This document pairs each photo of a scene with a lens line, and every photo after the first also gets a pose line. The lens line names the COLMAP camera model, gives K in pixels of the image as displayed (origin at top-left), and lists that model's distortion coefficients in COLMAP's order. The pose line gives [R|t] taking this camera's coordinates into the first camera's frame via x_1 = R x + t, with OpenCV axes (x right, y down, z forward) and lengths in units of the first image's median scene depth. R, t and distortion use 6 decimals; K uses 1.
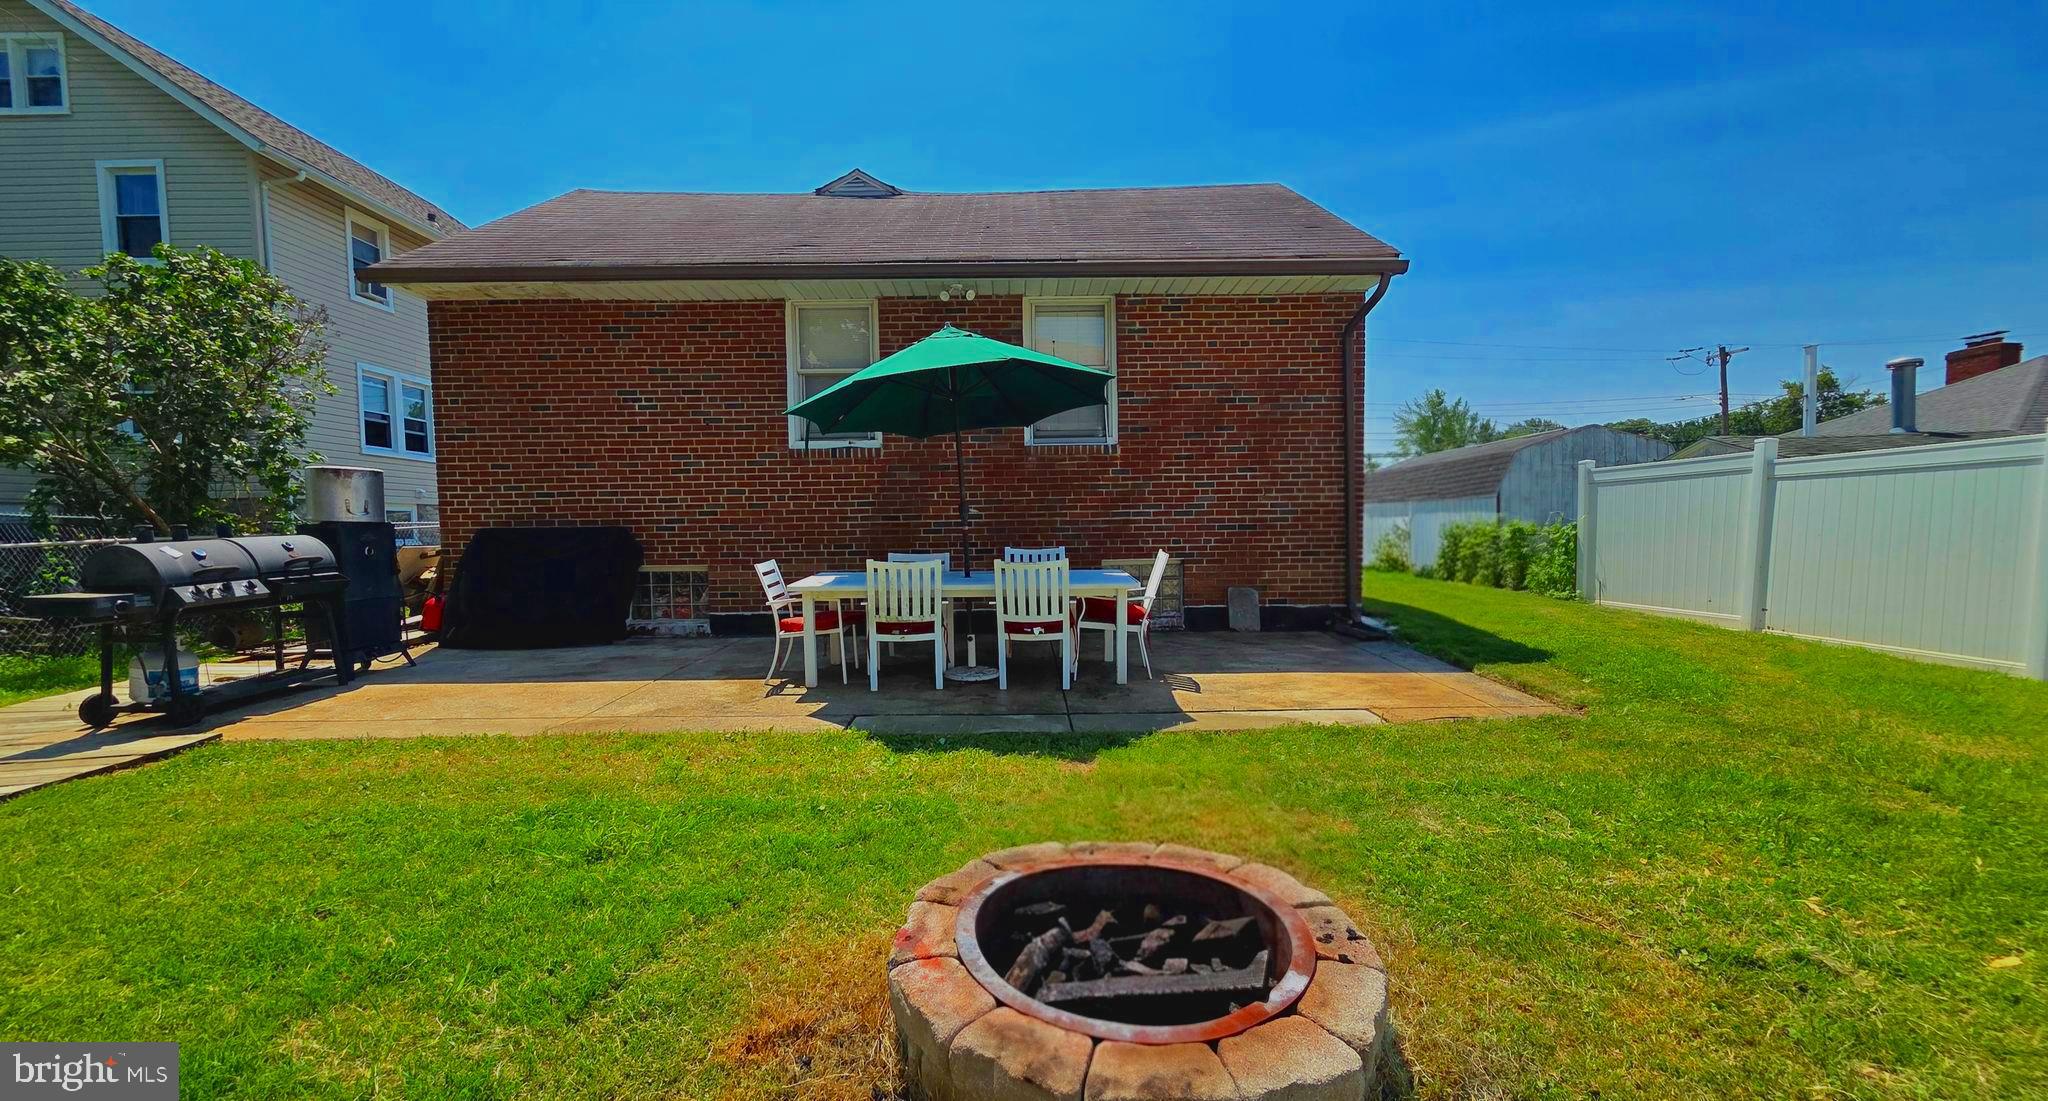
lens RADIAL K [[880.8, 0, 1024.0], [0, 880.8, 550.5], [0, 0, 1]] dist [-0.010154, -0.000102]
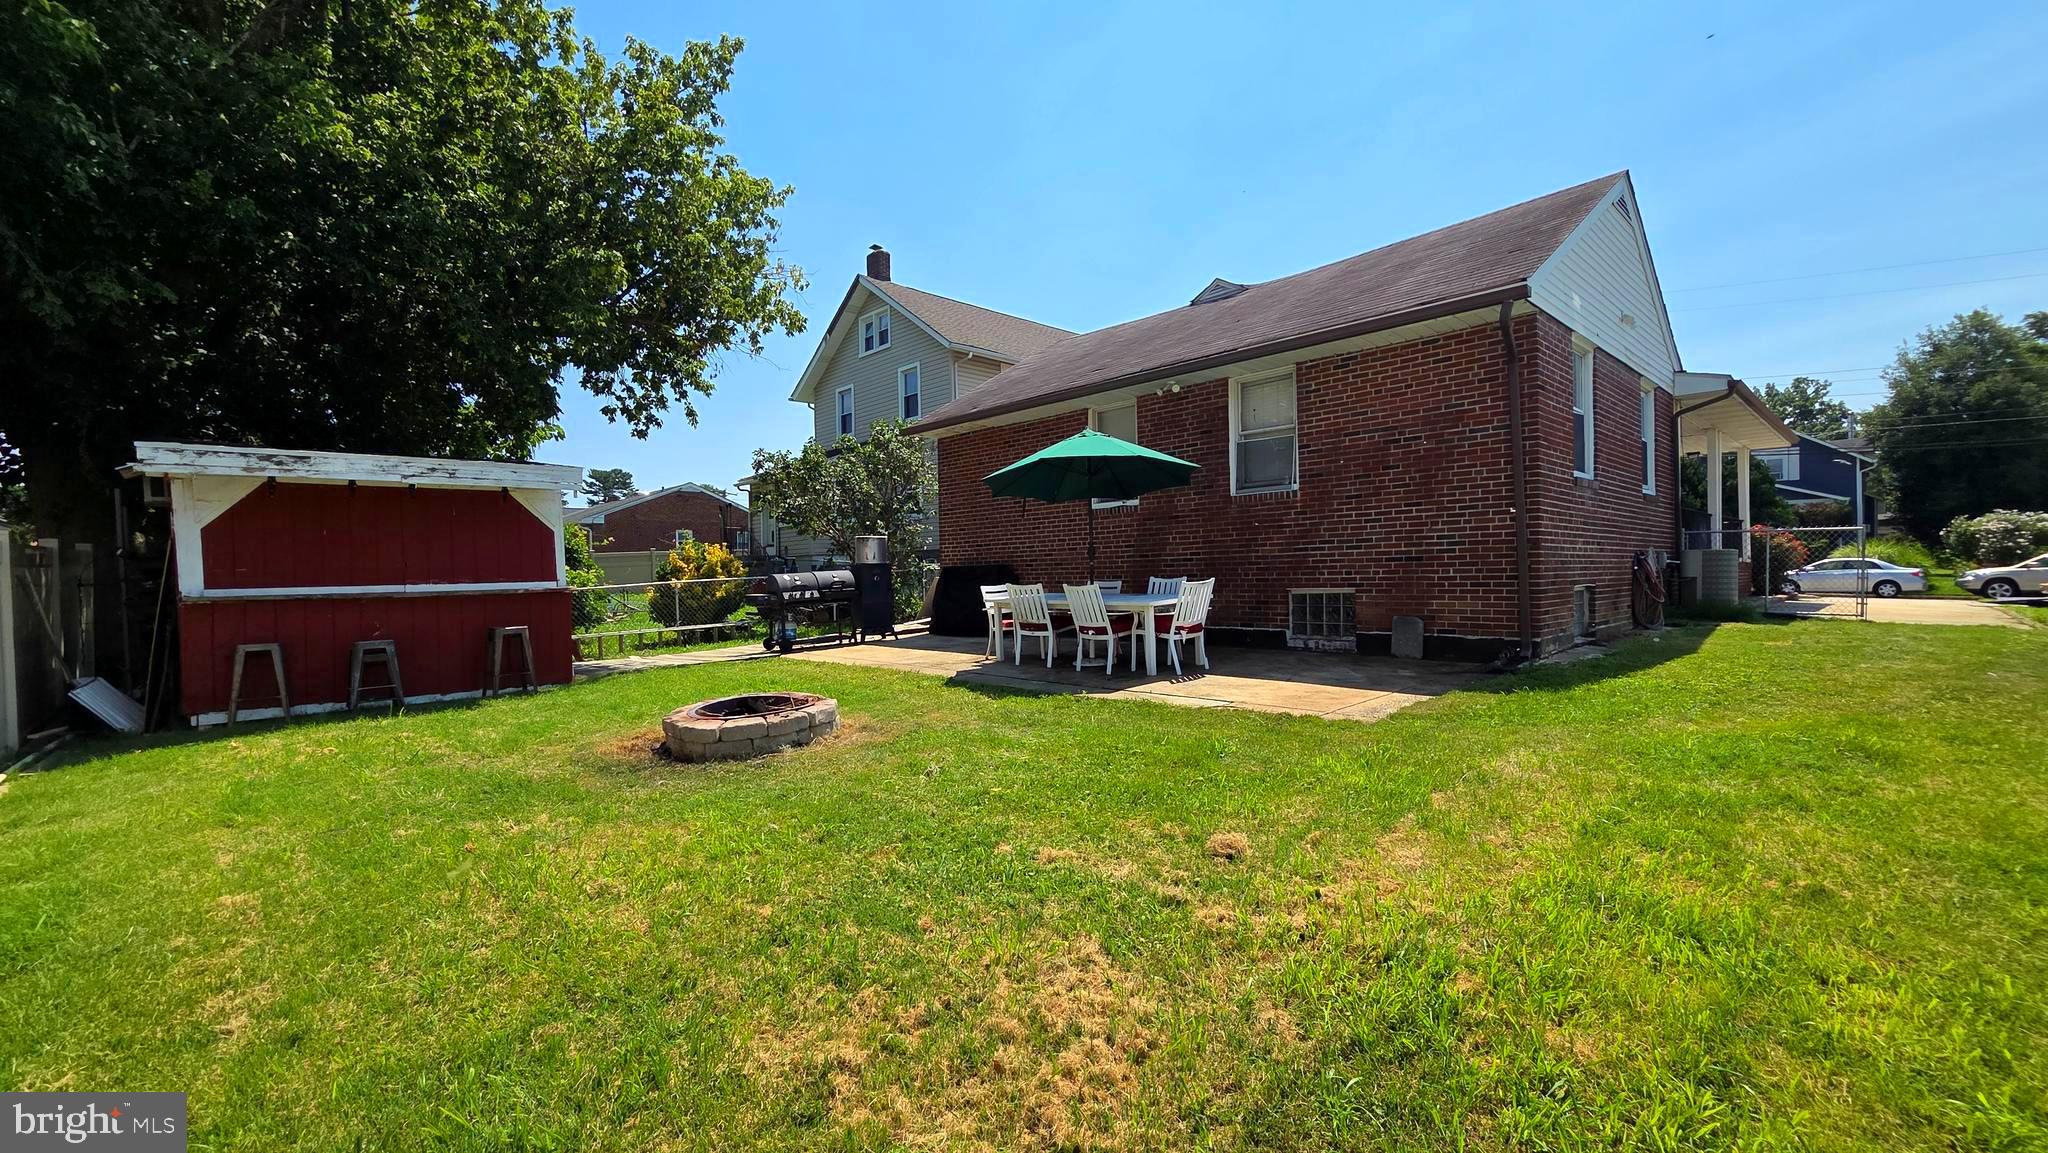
lens RADIAL K [[839.6, 0, 1027.6], [0, 839.6, 579.3], [0, 0, 1]] dist [-0.001423, -0.000528]
pose [[0.675712, 0.005018, -0.737149, 0.901462], [-0.003255, 0.999987, 0.003824, -0.004283], [0.737159, -0.000184, 0.675720, -0.040092]]
